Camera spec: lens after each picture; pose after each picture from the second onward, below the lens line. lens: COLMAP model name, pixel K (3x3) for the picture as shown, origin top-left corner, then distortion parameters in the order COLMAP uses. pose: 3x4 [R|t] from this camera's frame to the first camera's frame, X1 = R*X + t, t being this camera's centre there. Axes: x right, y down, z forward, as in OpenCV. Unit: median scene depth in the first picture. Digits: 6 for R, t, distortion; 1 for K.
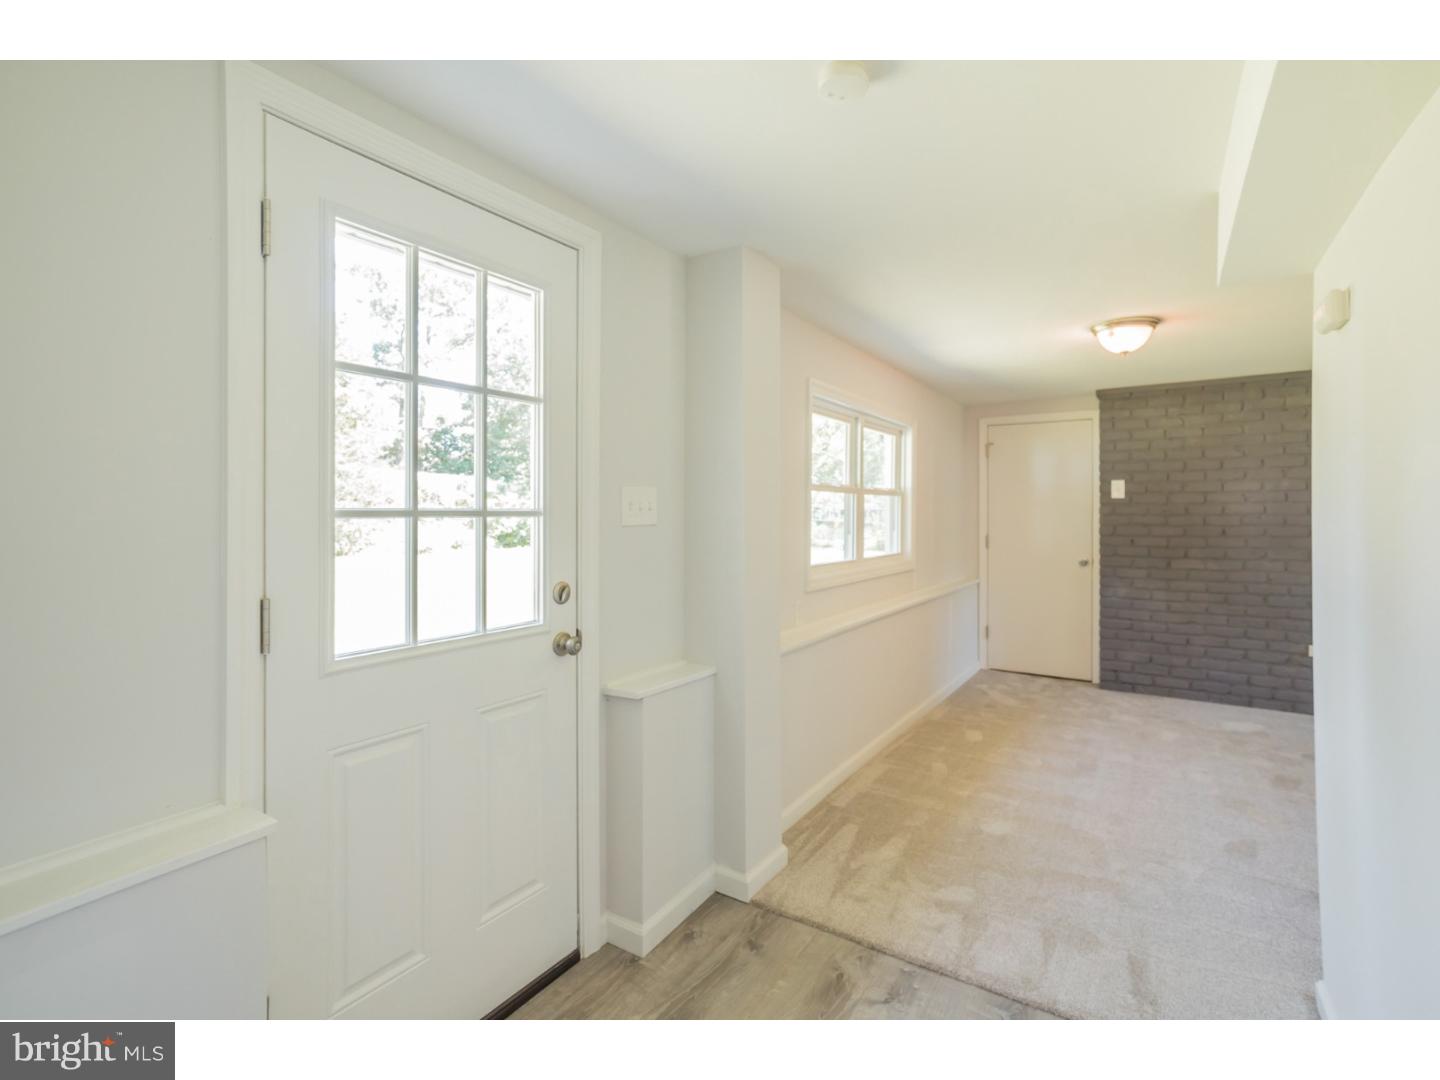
lens RADIAL K [[656.7, 0, 719.0], [0, 656.7, 535.4], [0, 0, 1]] dist [0.001054, 0.000319]
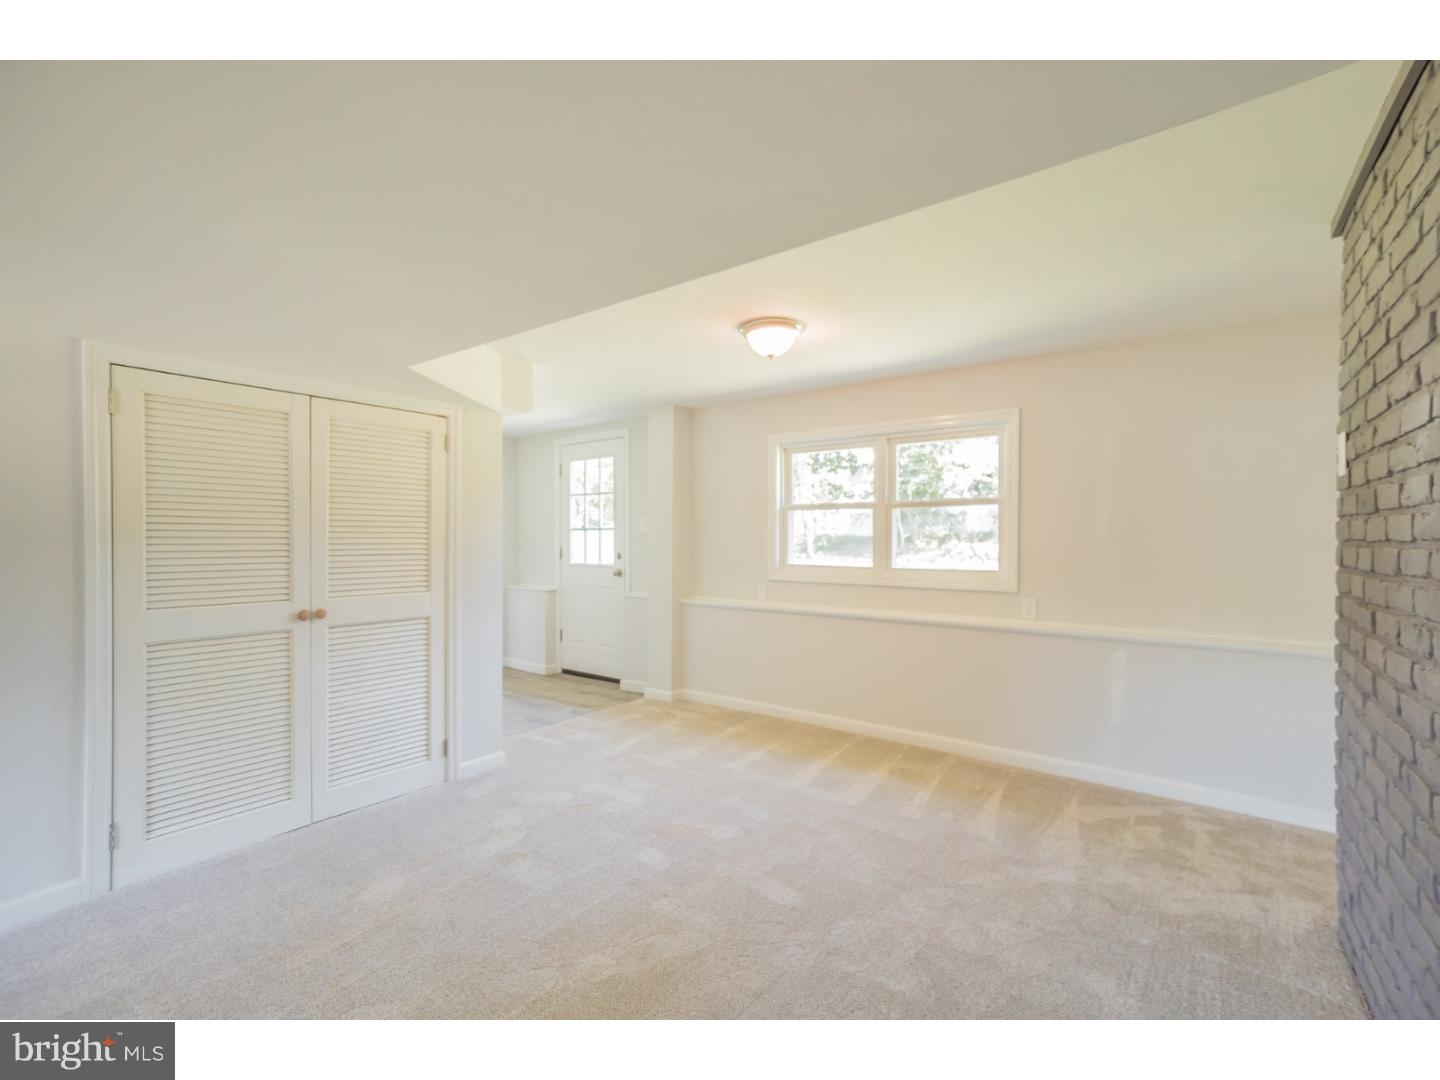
lens RADIAL K [[656.7, 0, 719.0], [0, 656.7, 535.4], [0, 0, 1]] dist [0.001054, 0.000319]
pose [[-0.059525, 0.004343, -0.998217, 3.022277], [-0.027882, 0.999593, 0.006012, -0.039080], [0.997837, 0.028190, -0.059379, 1.837372]]
